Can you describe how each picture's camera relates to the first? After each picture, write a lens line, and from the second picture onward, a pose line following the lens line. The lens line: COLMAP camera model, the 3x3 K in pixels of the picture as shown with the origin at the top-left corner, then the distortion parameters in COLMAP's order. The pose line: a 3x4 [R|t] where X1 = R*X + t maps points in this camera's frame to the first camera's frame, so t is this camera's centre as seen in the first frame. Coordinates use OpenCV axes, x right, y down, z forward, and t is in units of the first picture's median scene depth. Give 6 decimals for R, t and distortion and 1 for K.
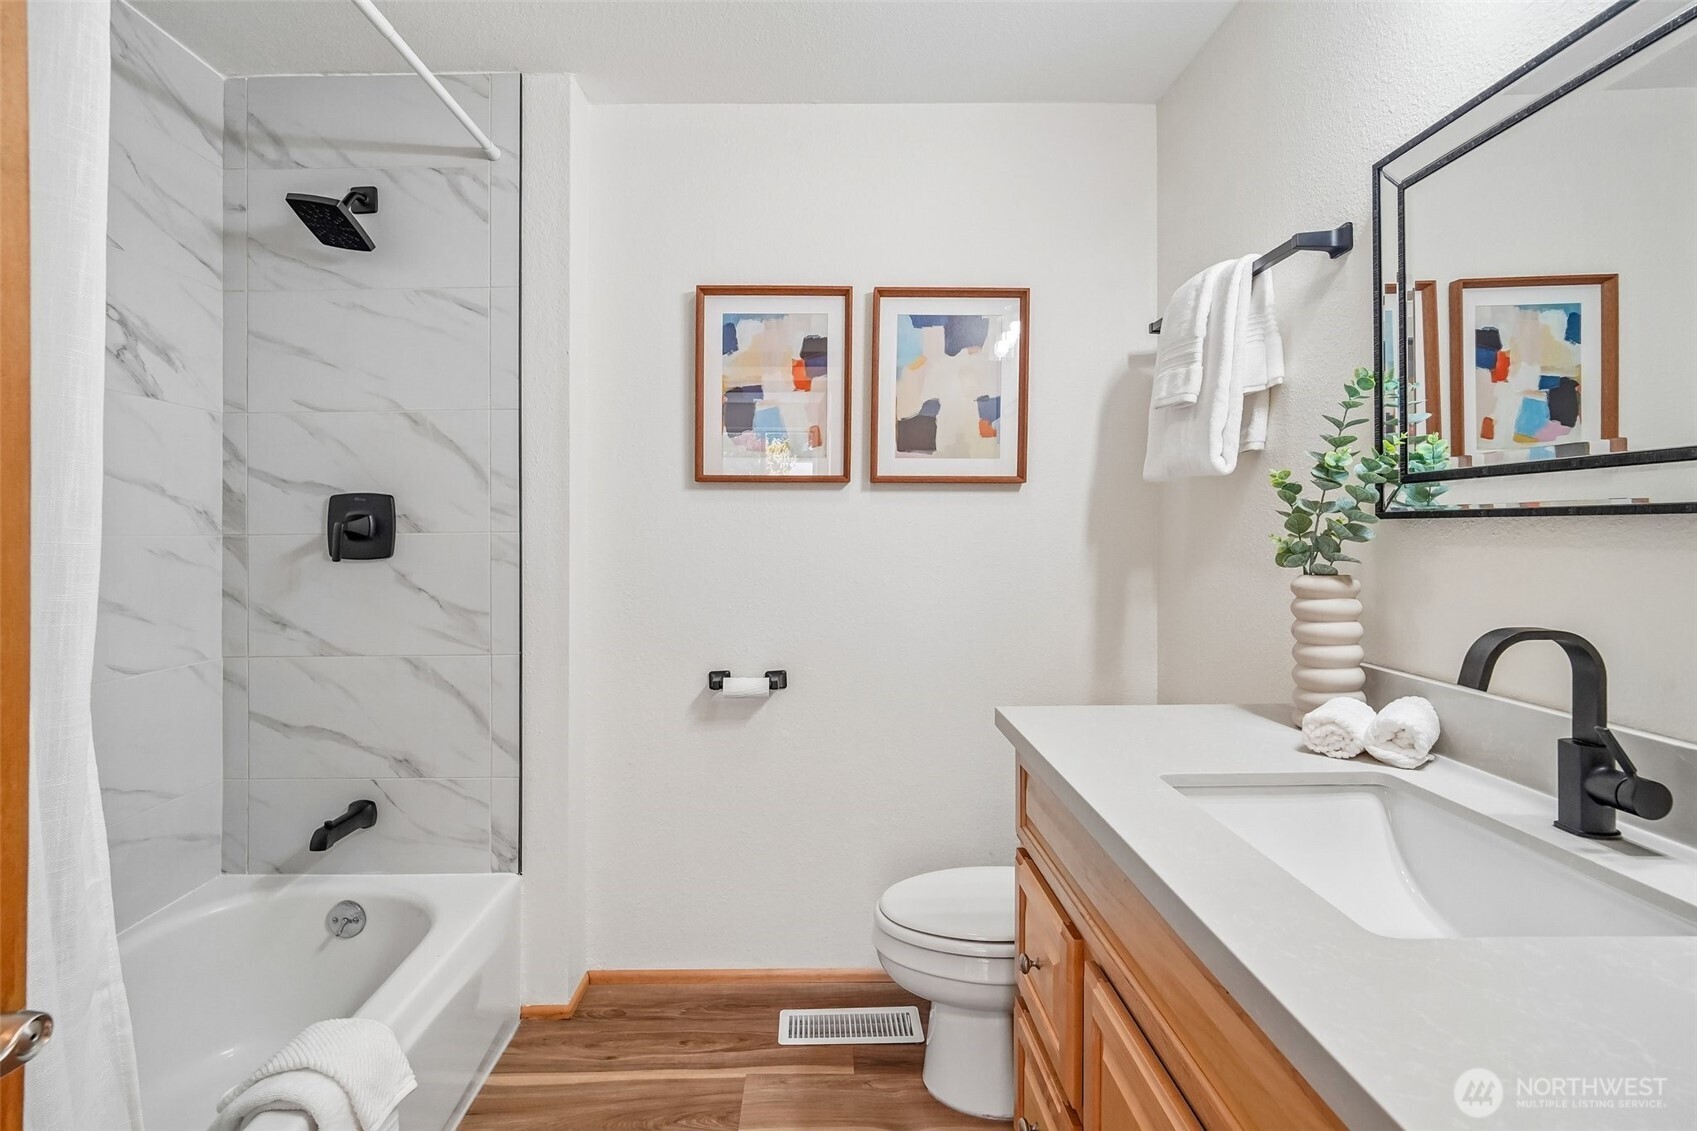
lens RADIAL K [[805.1, 0, 825.4], [0, 805.1, 519.4], [0, 0, 1]] dist [-0.005870, 0.001219]
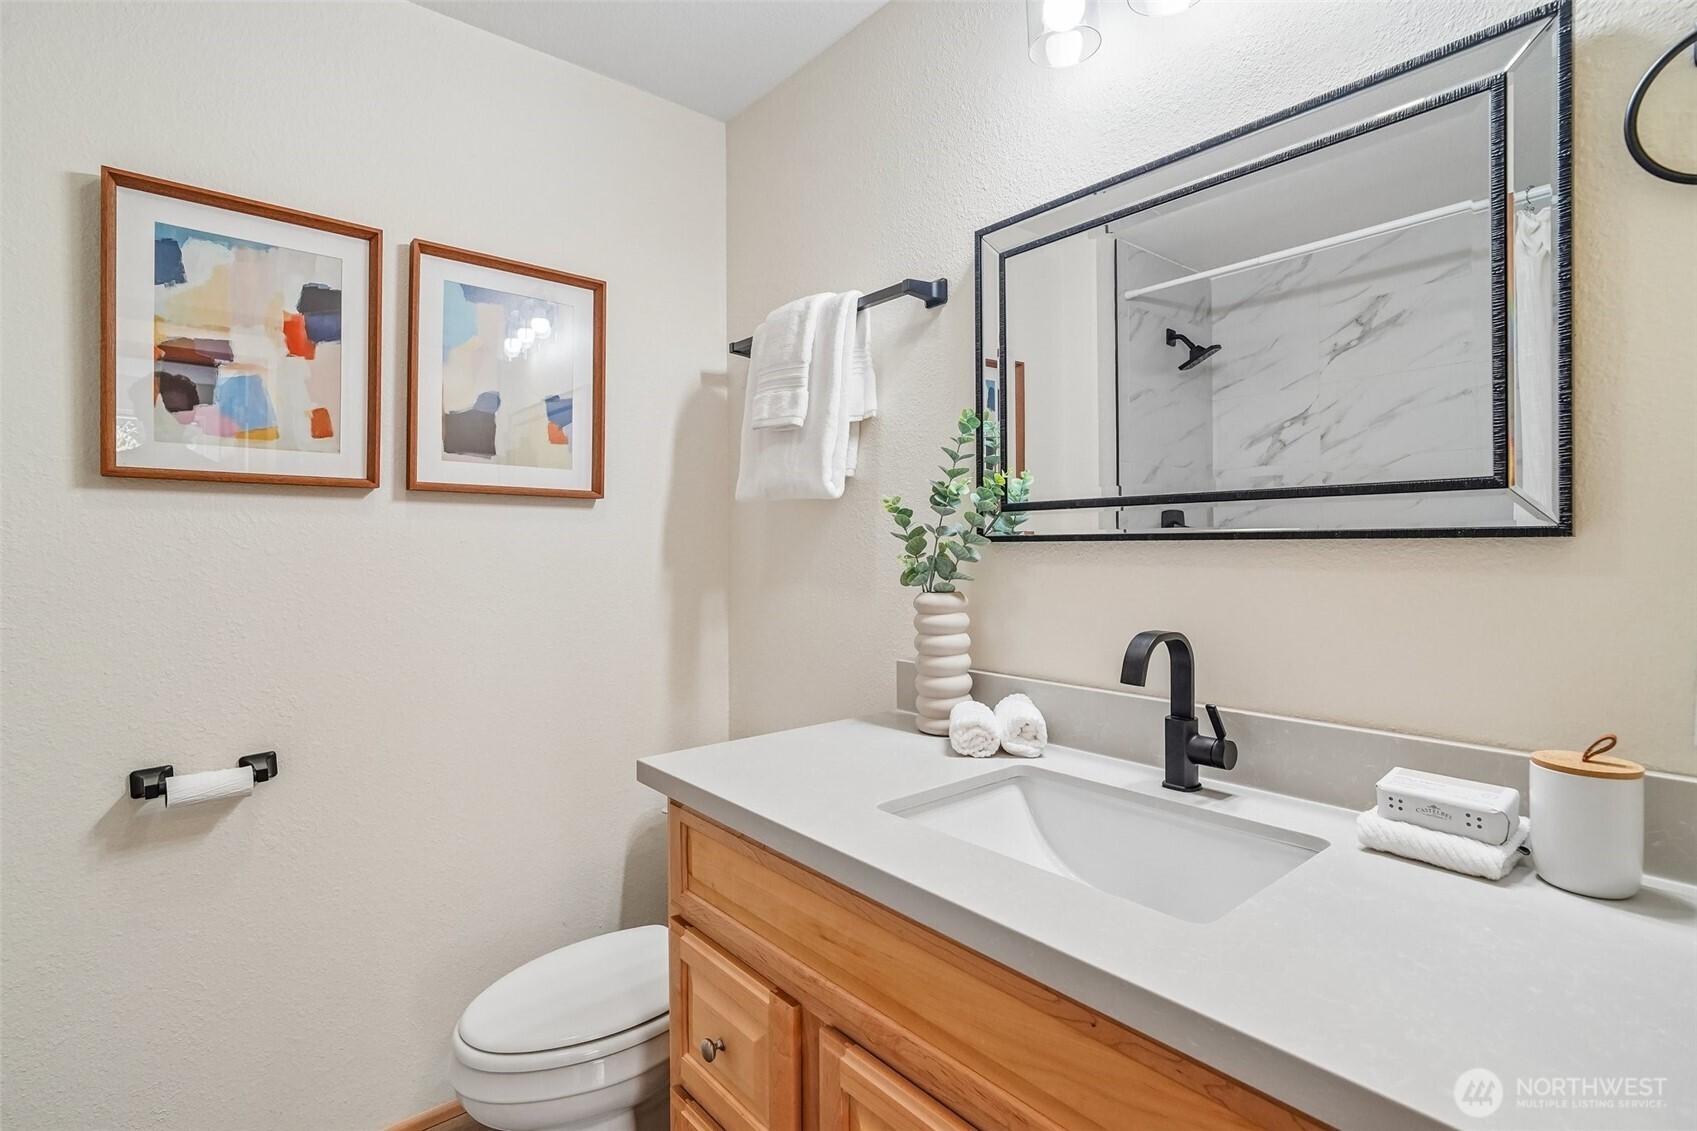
lens RADIAL K [[805.1, 0, 851.1], [0, 805.1, 547.3], [0, 0, 1]] dist [-0.005870, 0.001219]
pose [[0.770104, 0.002612, 0.637913, -0.147246], [-0.007717, 0.999957, 0.005222, 0.001971], [-0.637872, -0.008945, 0.770091, 0.184688]]
